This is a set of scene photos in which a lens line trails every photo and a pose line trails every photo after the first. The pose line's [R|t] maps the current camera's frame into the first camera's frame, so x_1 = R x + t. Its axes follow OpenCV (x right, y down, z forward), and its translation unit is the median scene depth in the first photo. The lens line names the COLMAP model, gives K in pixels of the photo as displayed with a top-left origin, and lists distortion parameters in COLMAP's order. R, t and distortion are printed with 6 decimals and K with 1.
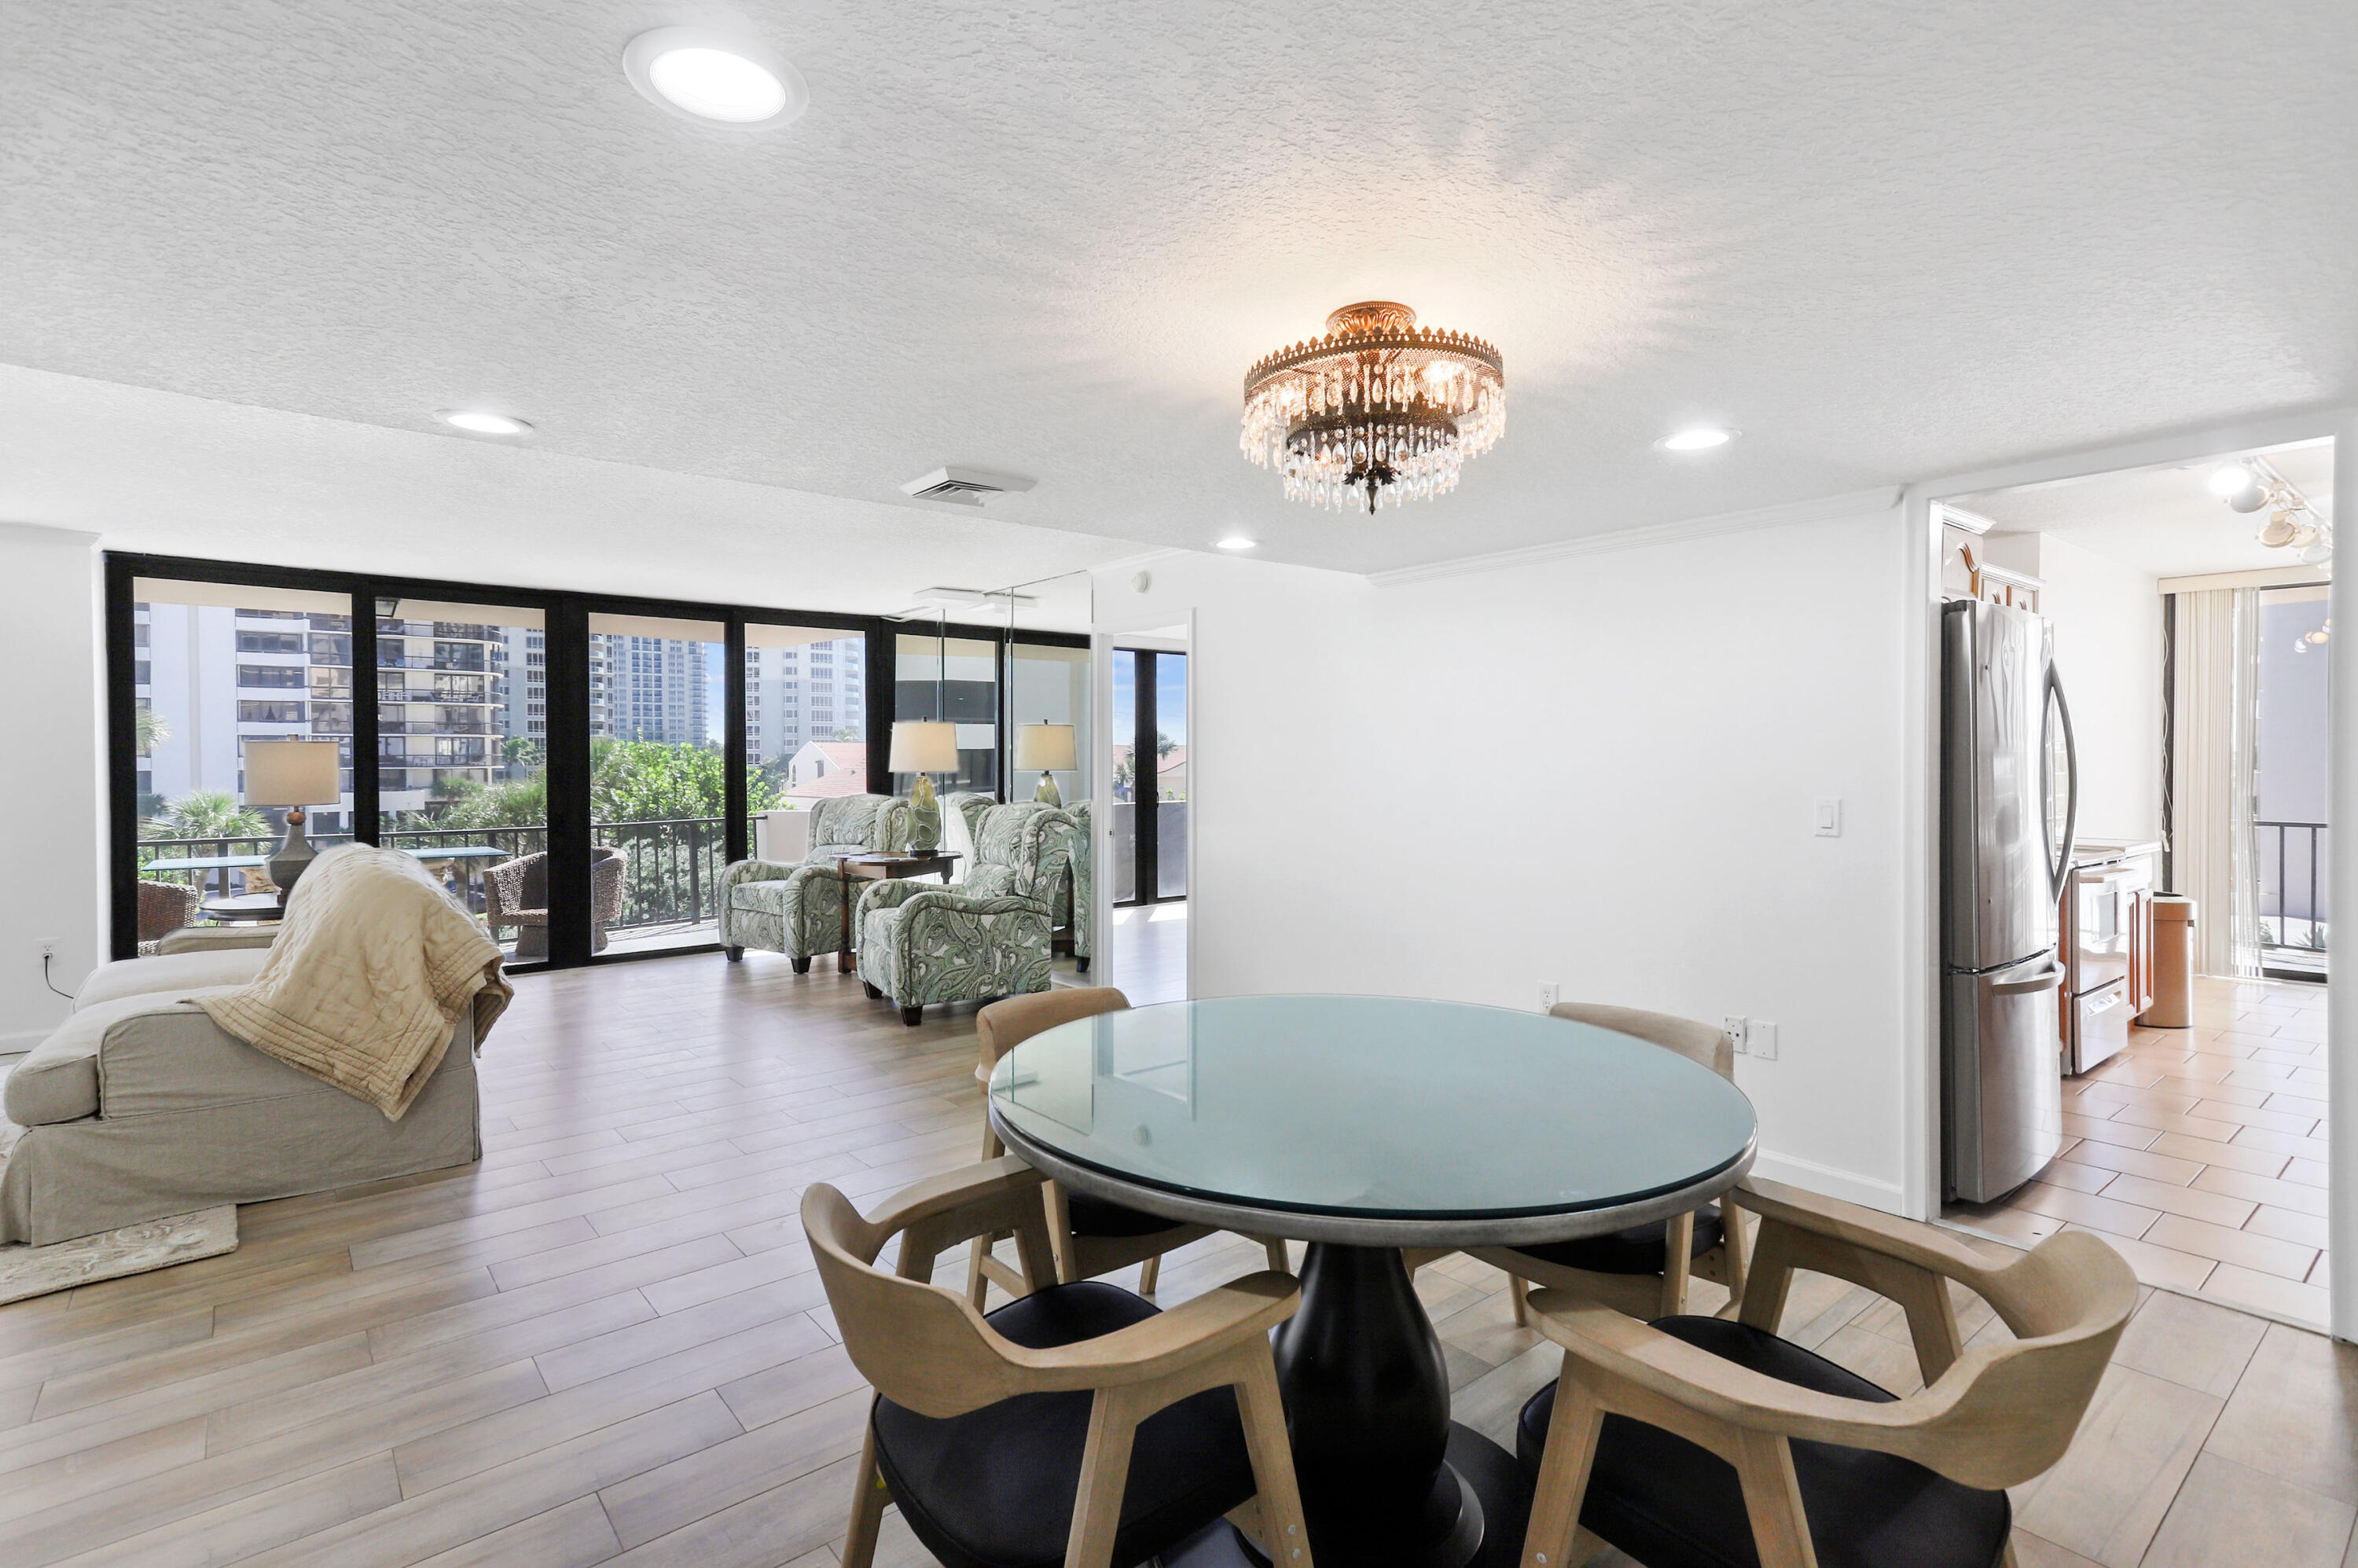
lens RADIAL K [[1122.3, 0, 1184.5], [0, 1122.3, 771.7], [0, 0, 1]] dist [0.019055, 0.000010]
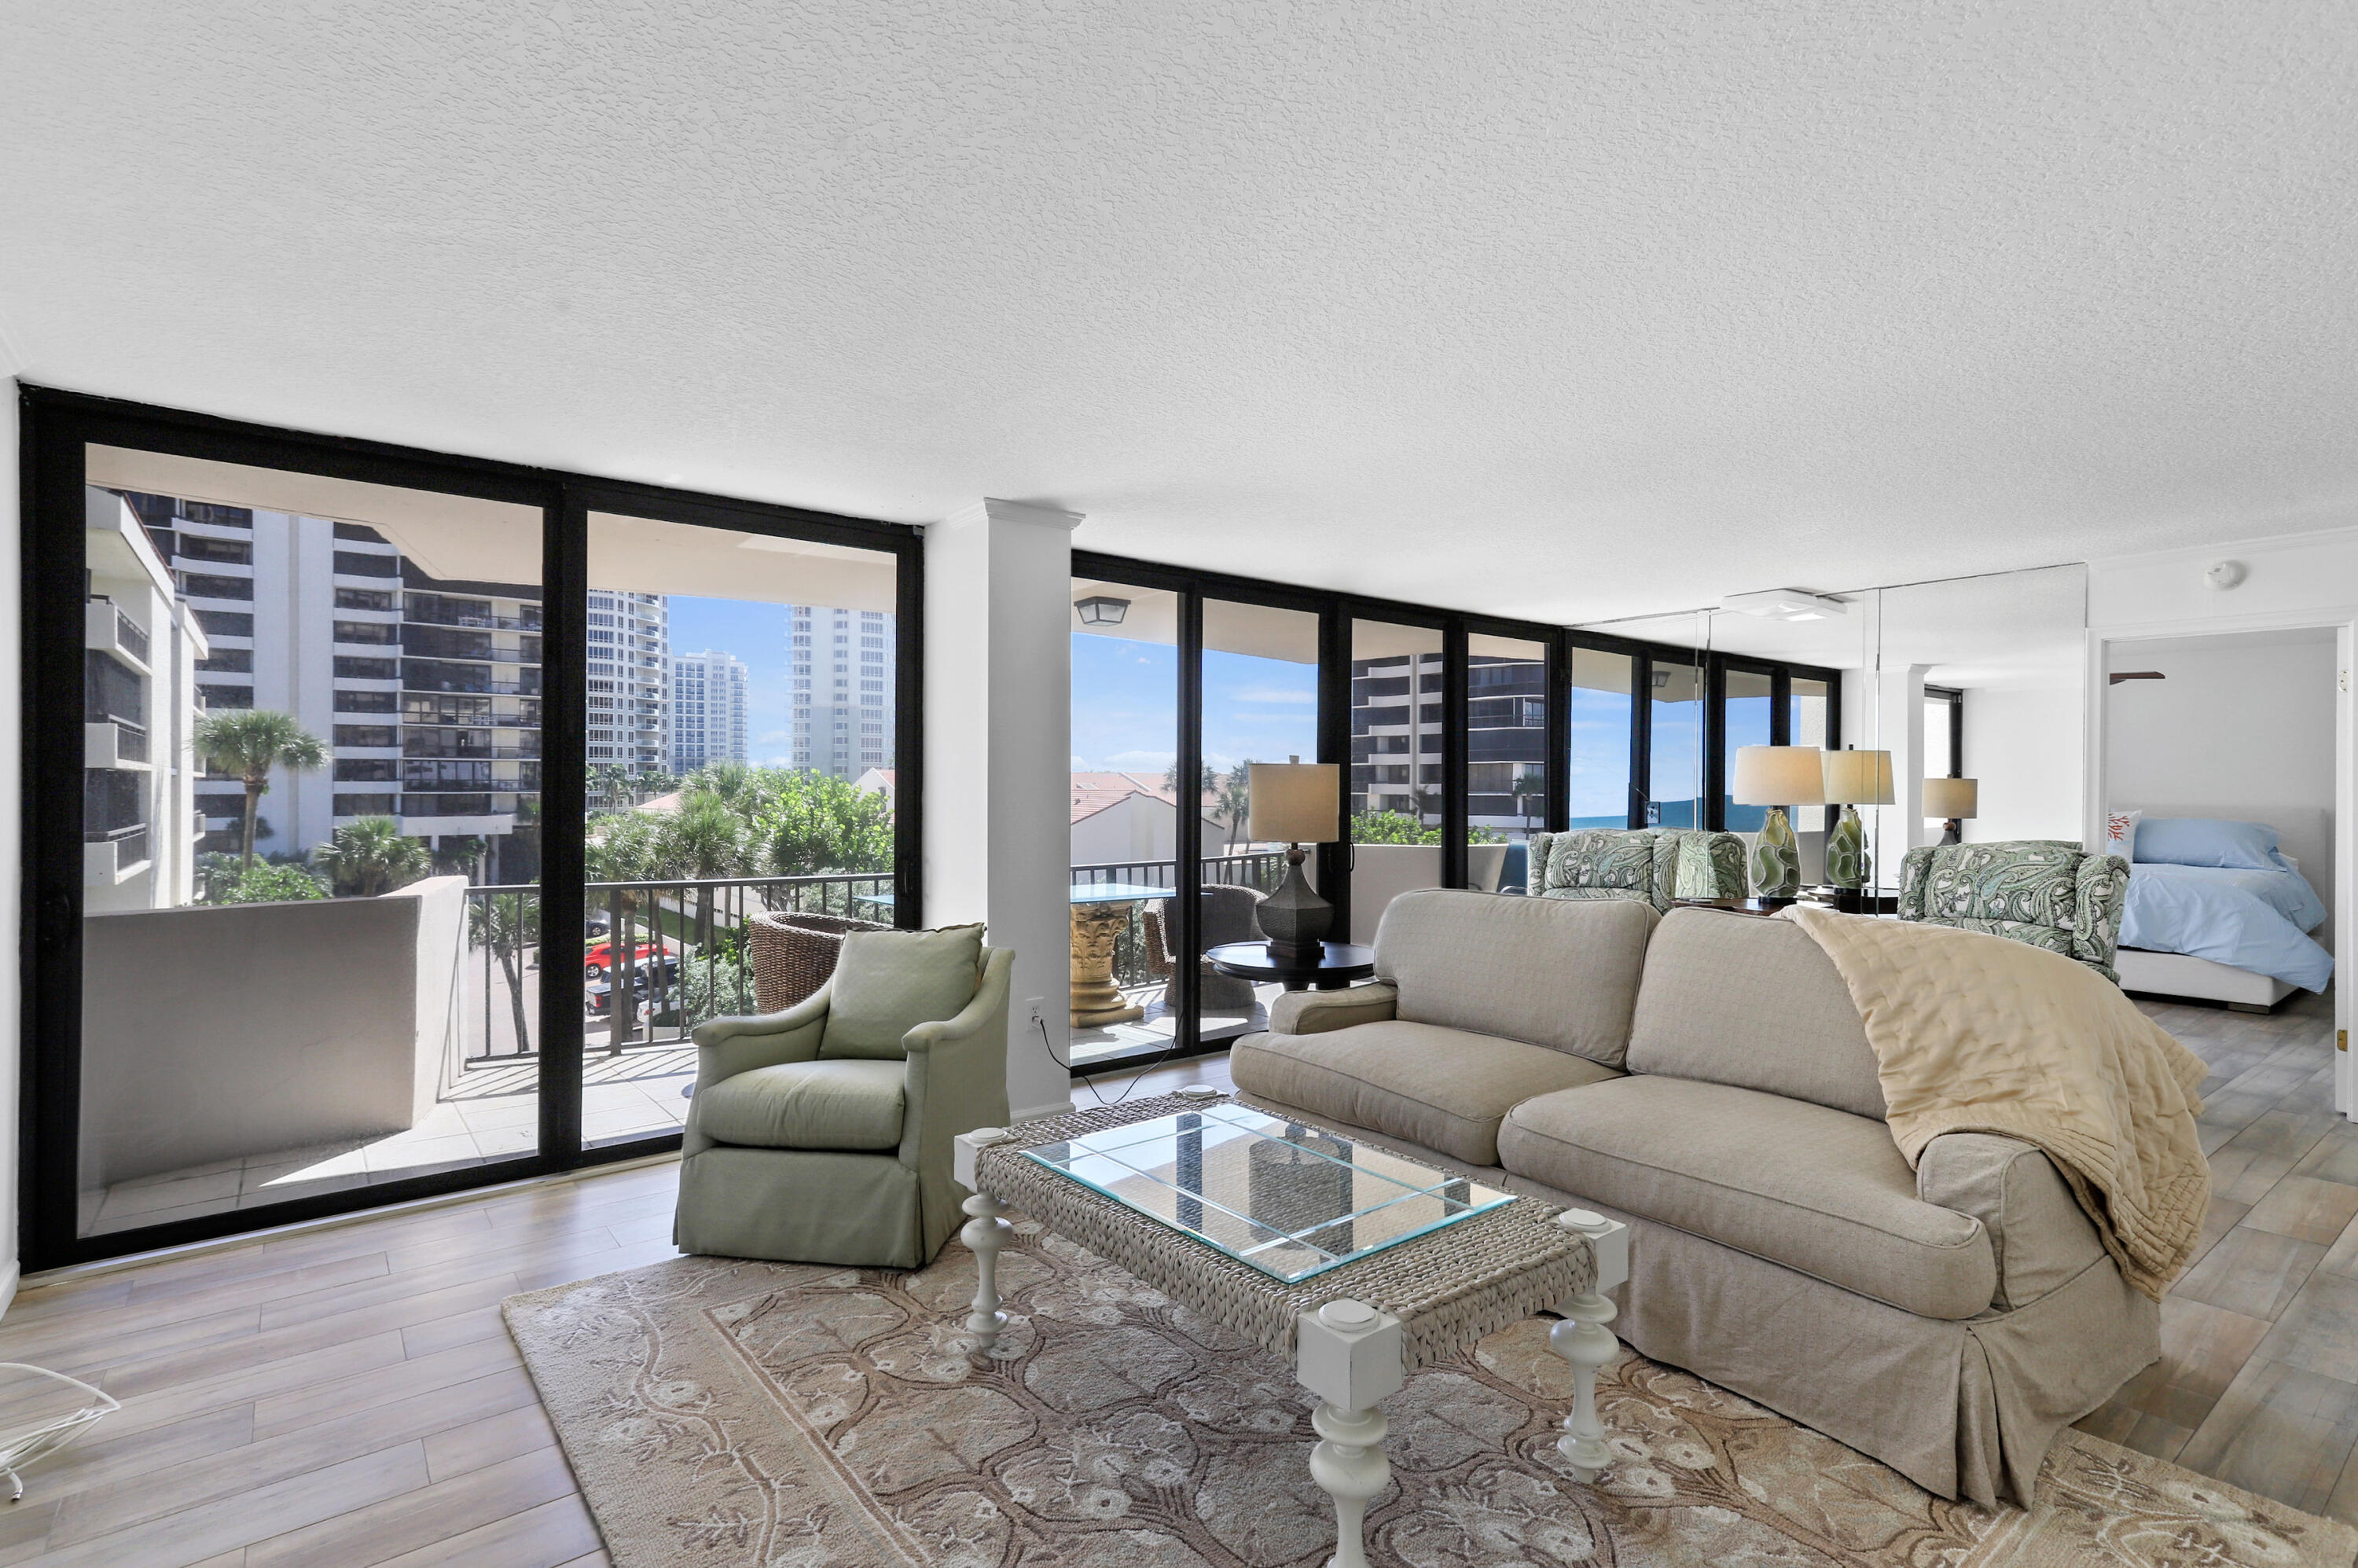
lens RADIAL K [[1127.9, 0, 1179.0], [0, 1127.9, 784.0], [0, 0, 1]] dist [0.022174, 0.000367]
pose [[0.999555, 0.006114, -0.029192, -0.774097], [-0.006545, 0.999871, -0.014664, -0.000584], [0.029098, 0.014849, 0.999466, 0.155508]]
